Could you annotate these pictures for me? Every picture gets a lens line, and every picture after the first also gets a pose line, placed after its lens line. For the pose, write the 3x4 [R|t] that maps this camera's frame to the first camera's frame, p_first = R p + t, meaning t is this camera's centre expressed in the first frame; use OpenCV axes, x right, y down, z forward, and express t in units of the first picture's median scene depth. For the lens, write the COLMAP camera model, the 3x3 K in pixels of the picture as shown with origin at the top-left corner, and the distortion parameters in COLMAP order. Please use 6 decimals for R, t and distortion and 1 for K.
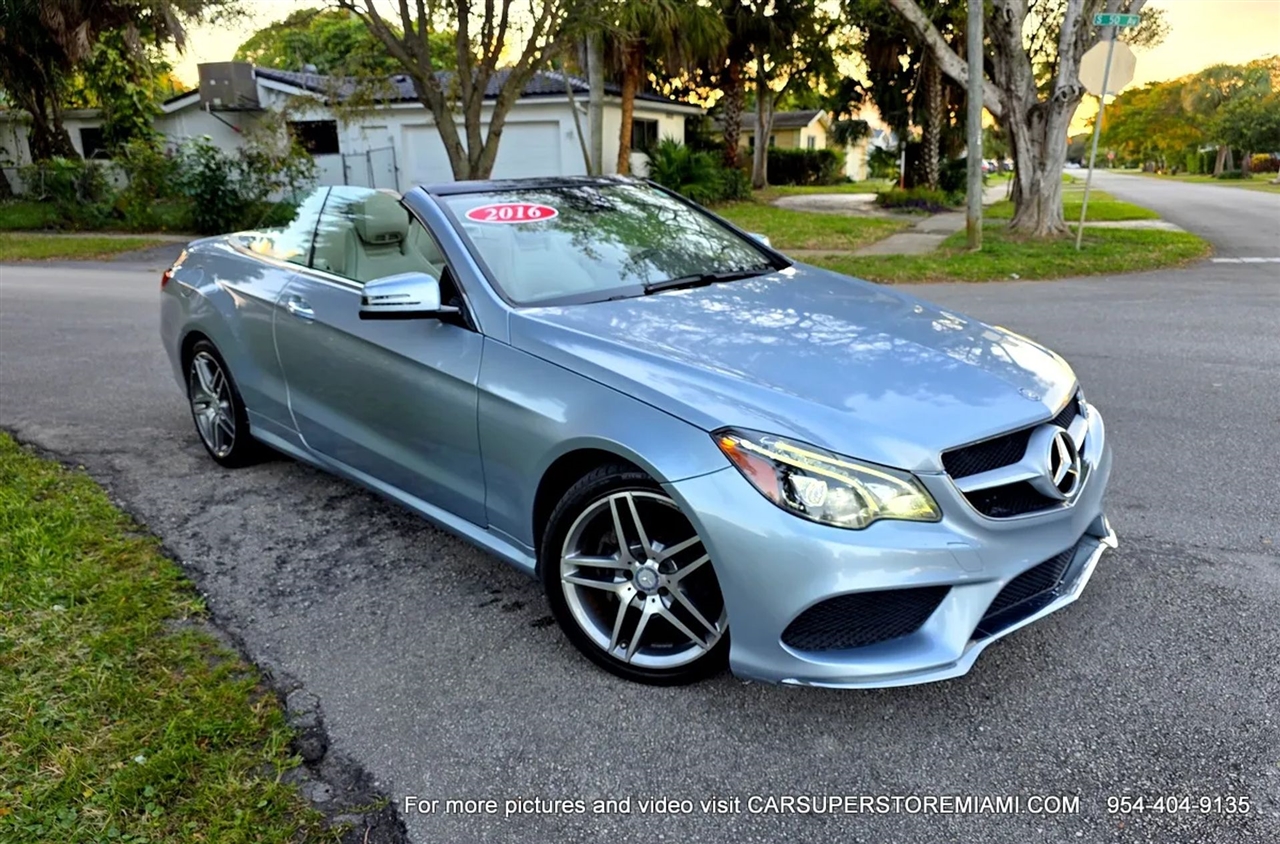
lens RADIAL K [[939.5, 0, 667.1], [0, 939.5, 398.6], [0, 0, 1]] dist [0.040401, -0.037326]
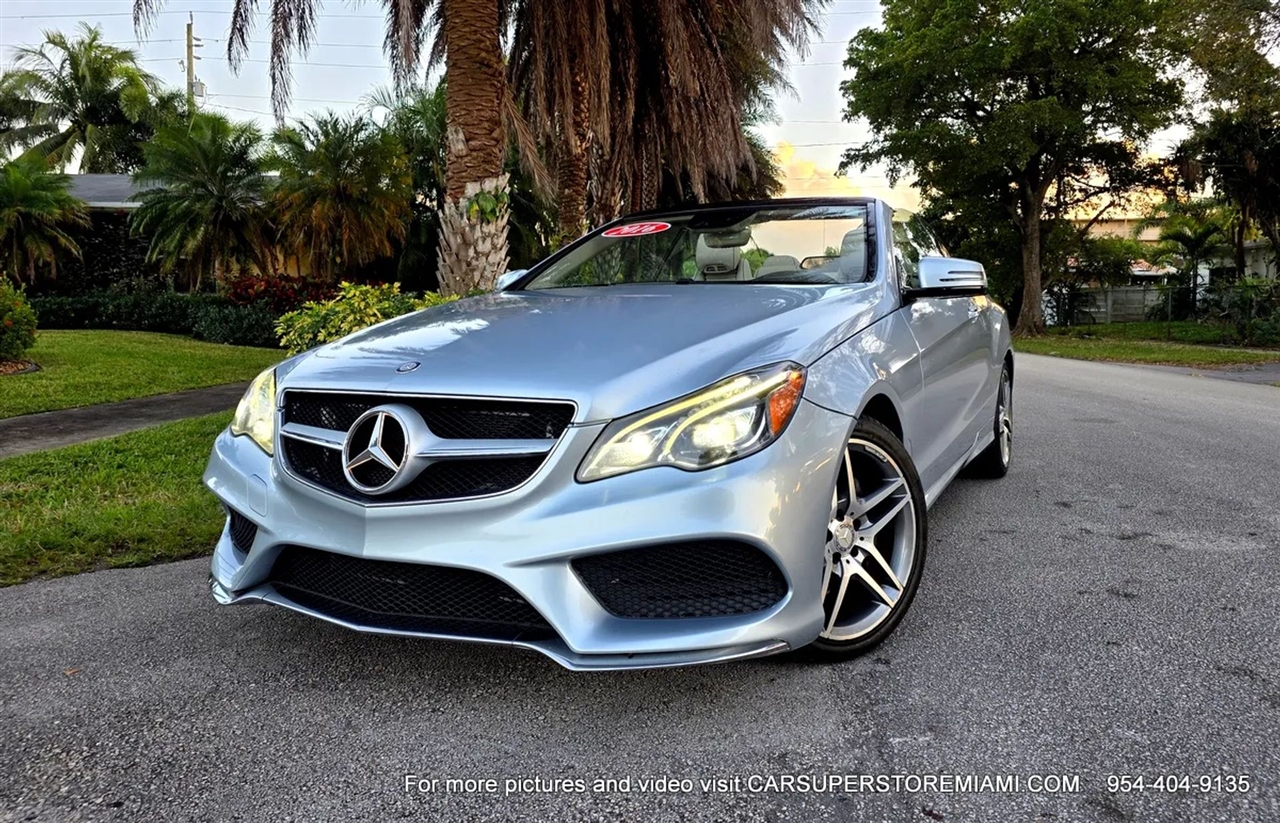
lens RADIAL K [[932.1, 0, 669.1], [0, 932.1, 392.0], [0, 0, 1]] dist [0.030978, -0.012754]
pose [[0.311218, 0.098602, -0.945210, 0.189938], [-0.235297, 0.971630, 0.023885, -0.010037], [0.920749, 0.214972, 0.325589, 0.147186]]
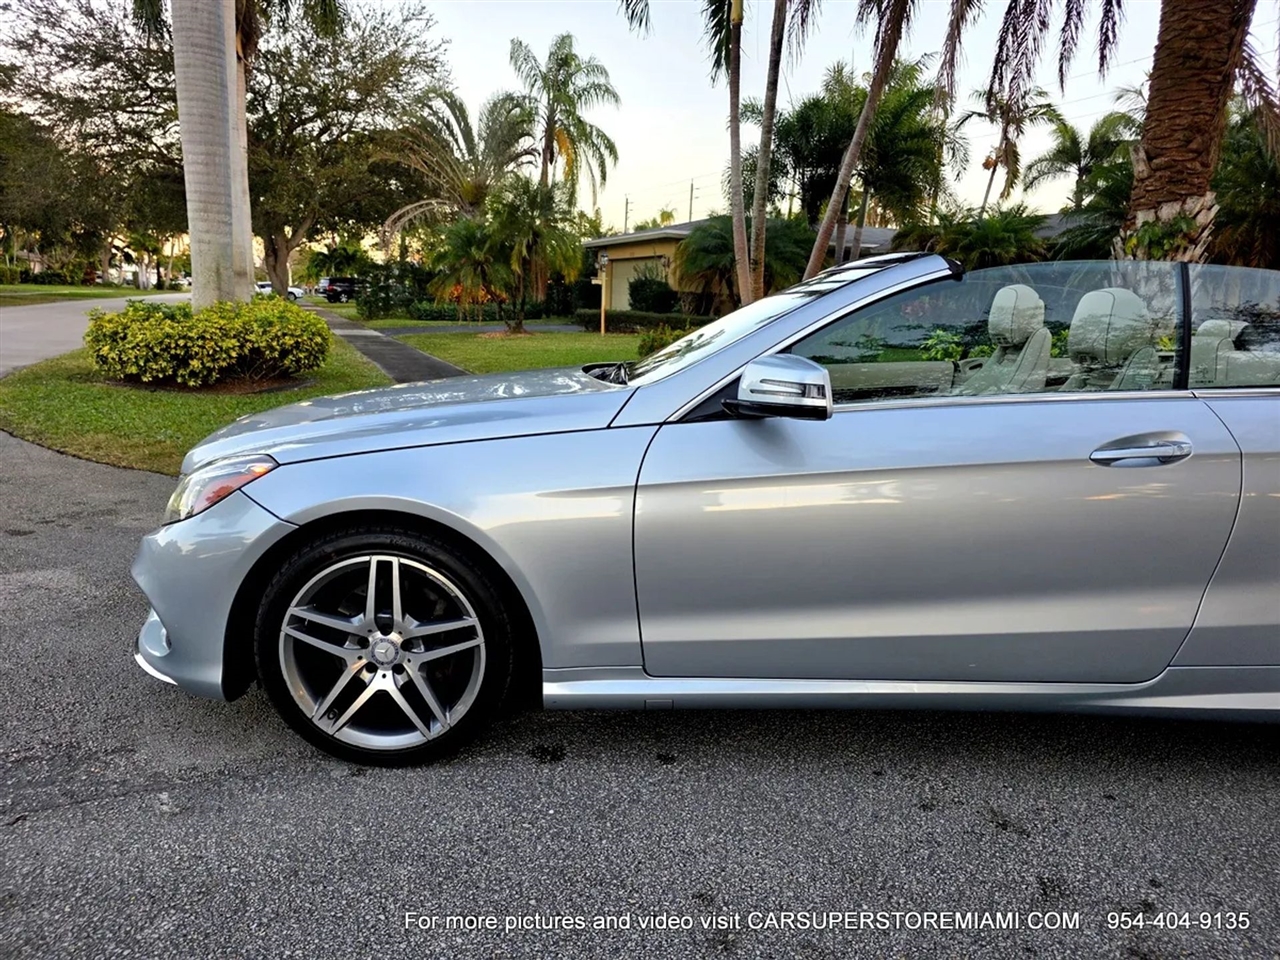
lens RADIAL K [[866.7, 0, 631.6], [0, 866.7, 477.1], [0, 0, 1]] dist [0.043766, -0.036479]
pose [[-0.729717, 0.119578, -0.673212, 0.121594], [-0.188045, 0.911524, 0.365736, -0.068940], [0.657383, 0.393478, -0.642668, 0.321230]]
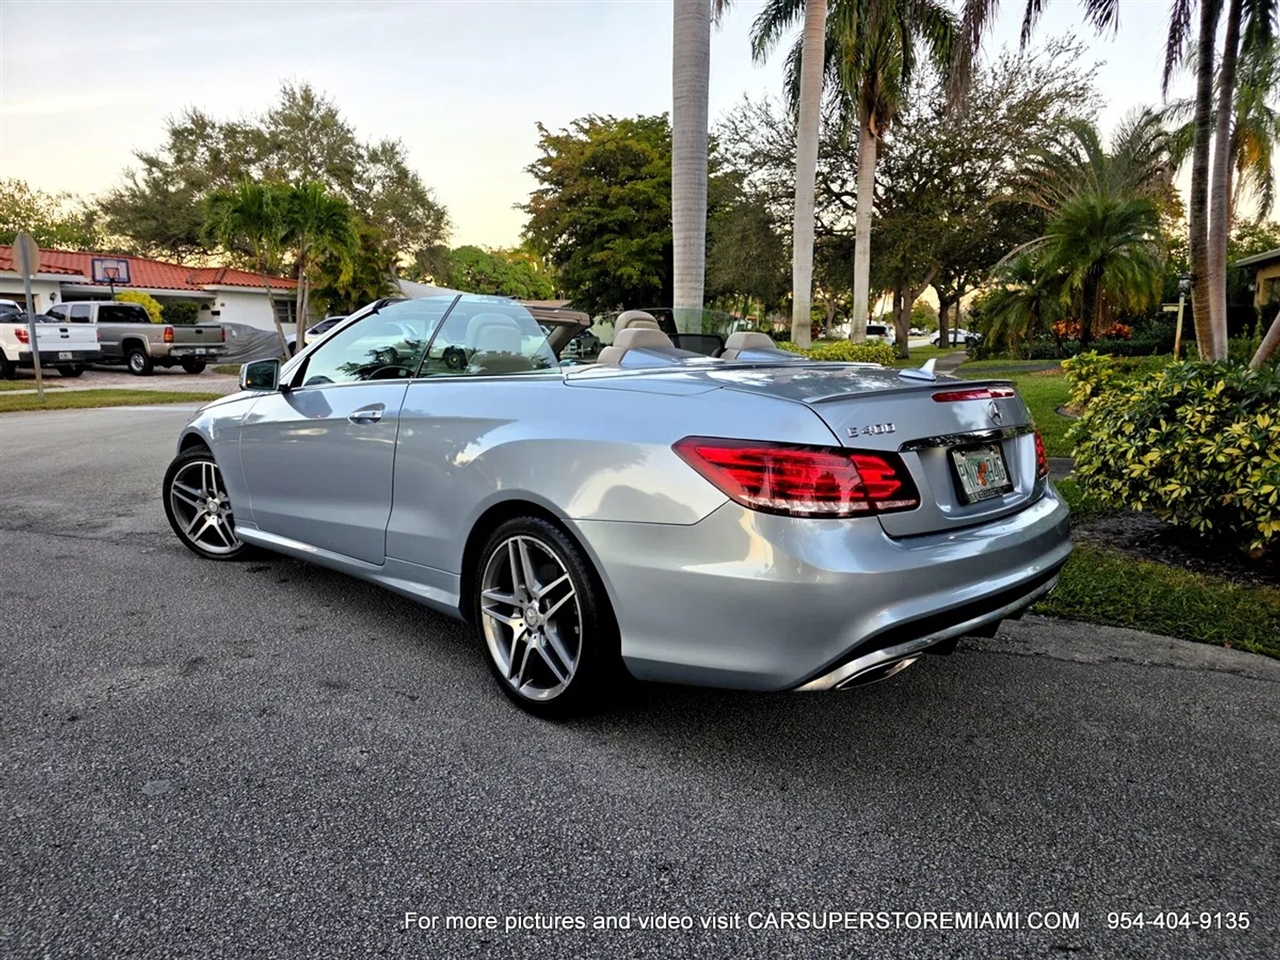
lens RADIAL K [[866.7, 0, 638.4], [0, 866.7, 484.6], [0, 0, 1]] dist [0.043766, -0.036479]
pose [[-0.999568, 0.015987, 0.024667, -0.075165], [0.024403, 0.919138, 0.393178, -0.102254], [-0.016387, 0.393610, -0.919131, 0.471285]]
